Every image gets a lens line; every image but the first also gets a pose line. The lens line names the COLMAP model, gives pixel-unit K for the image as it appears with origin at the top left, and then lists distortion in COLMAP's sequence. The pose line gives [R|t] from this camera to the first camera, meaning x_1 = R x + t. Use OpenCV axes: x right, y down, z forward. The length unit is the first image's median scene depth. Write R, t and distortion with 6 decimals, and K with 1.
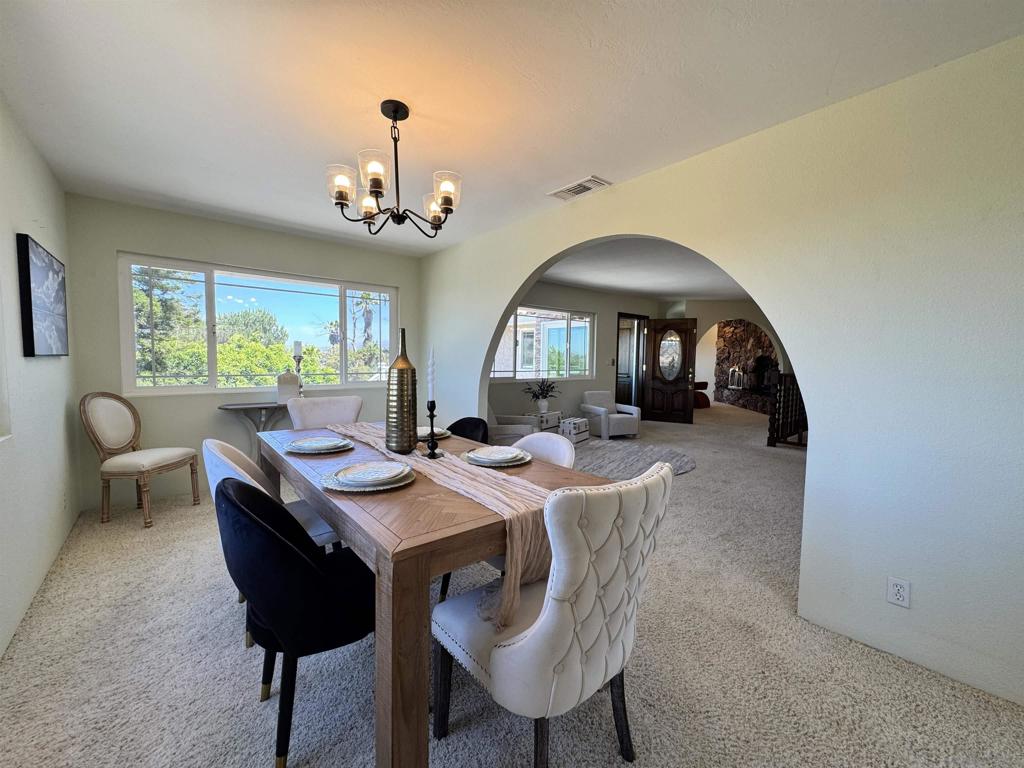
lens RADIAL K [[409.3, 0, 511.1], [0, 409.3, 381.8], [0, 0, 1]] dist [-0.002988, 0.000030]
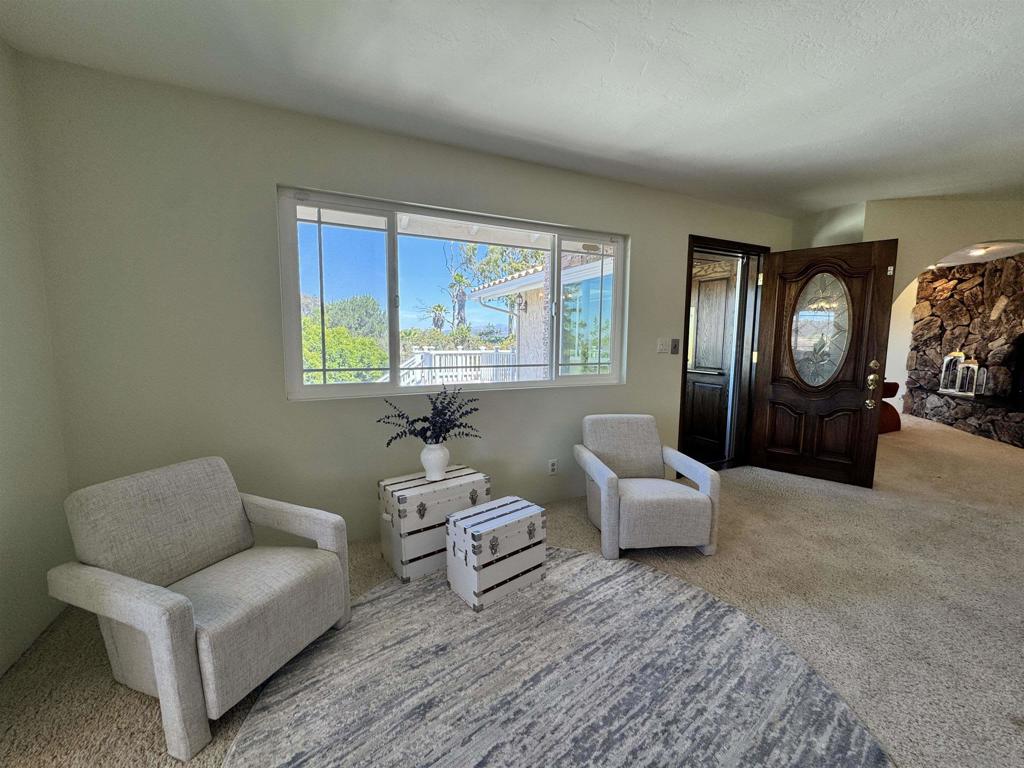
lens RADIAL K [[409.3, 0, 511.1], [0, 409.3, 381.8], [0, 0, 1]] dist [-0.002988, 0.000030]
pose [[0.964460, 0.021318, -0.263366, 0.179374], [-0.010137, 0.998992, 0.043739, -0.024162], [0.264033, -0.039514, 0.963704, 0.469112]]
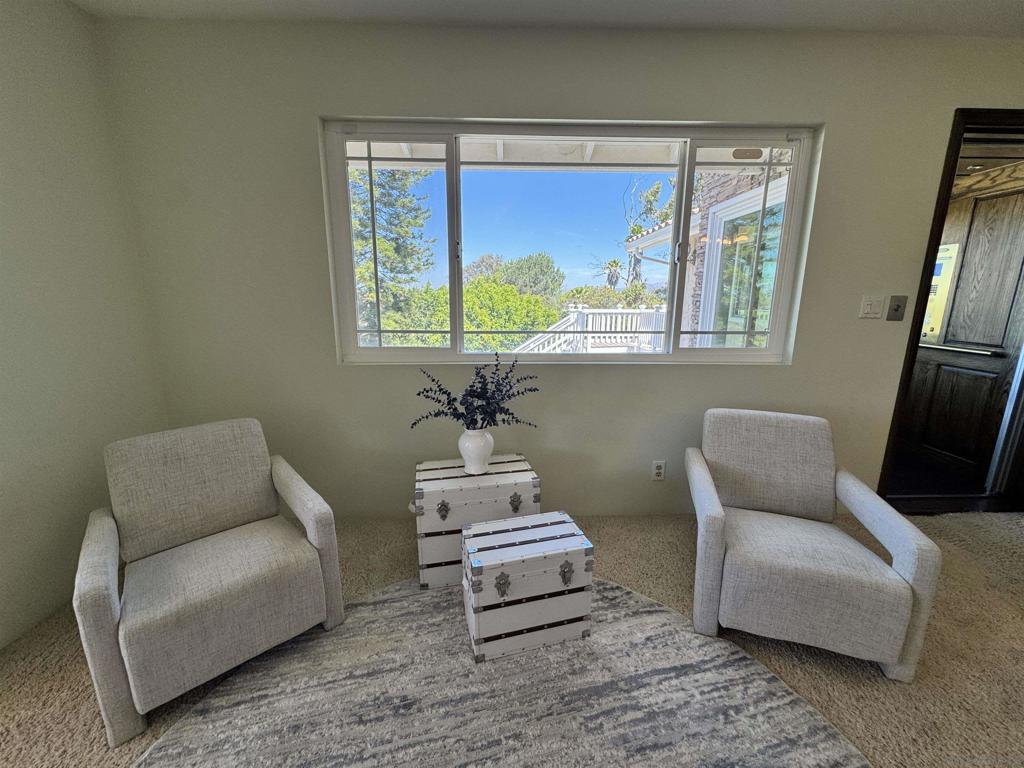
lens RADIAL K [[409.3, 0, 511.1], [0, 409.3, 381.8], [0, 0, 1]] dist [-0.002988, 0.000030]
pose [[0.774390, 0.121551, -0.620923, 0.207483], [-0.032457, 0.987712, 0.152875, -0.029418], [0.631875, -0.098232, 0.768820, 0.564805]]
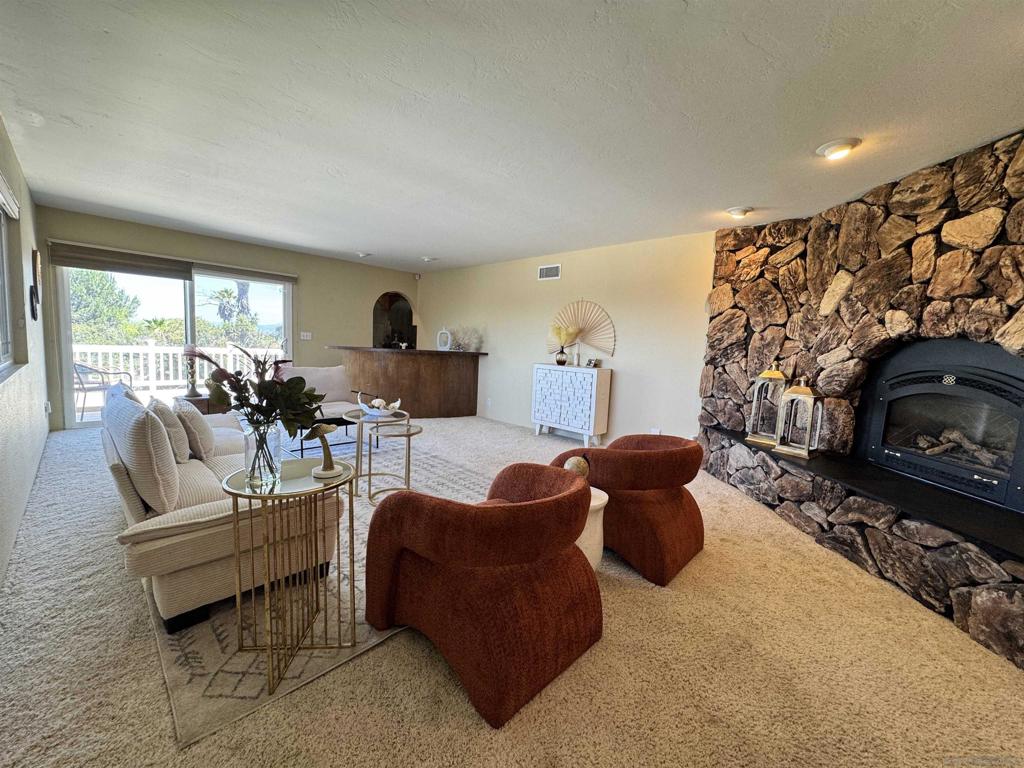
lens RADIAL K [[409.3, 0, 511.1], [0, 409.3, 381.8], [0, 0, 1]] dist [-0.002988, 0.000030]
pose [[0.993436, 0.021456, 0.112362, 0.453750], [-0.025256, 0.999153, 0.032501, -0.049440], [-0.111569, -0.035126, 0.993136, 1.020566]]
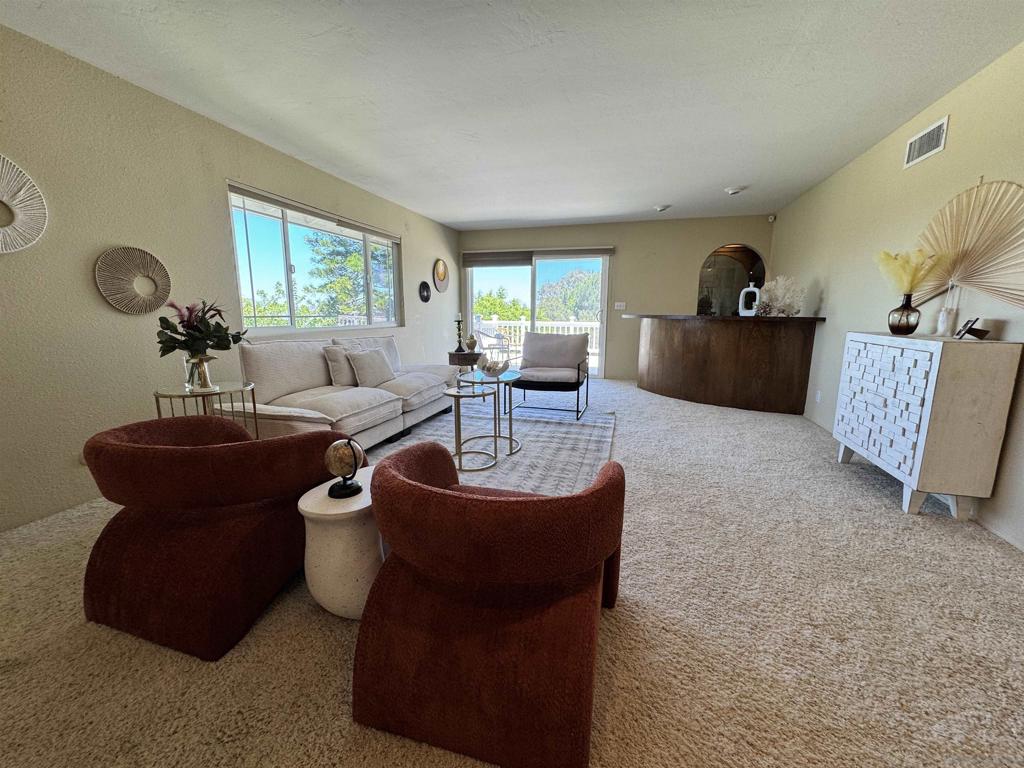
lens RADIAL K [[409.3, 0, 511.1], [0, 409.3, 381.8], [0, 0, 1]] dist [-0.002988, 0.000030]
pose [[0.546685, 0.131874, -0.826889, 0.702872], [-0.046599, 0.990781, 0.127204, -0.046914], [0.836041, -0.031008, 0.547790, 1.228230]]
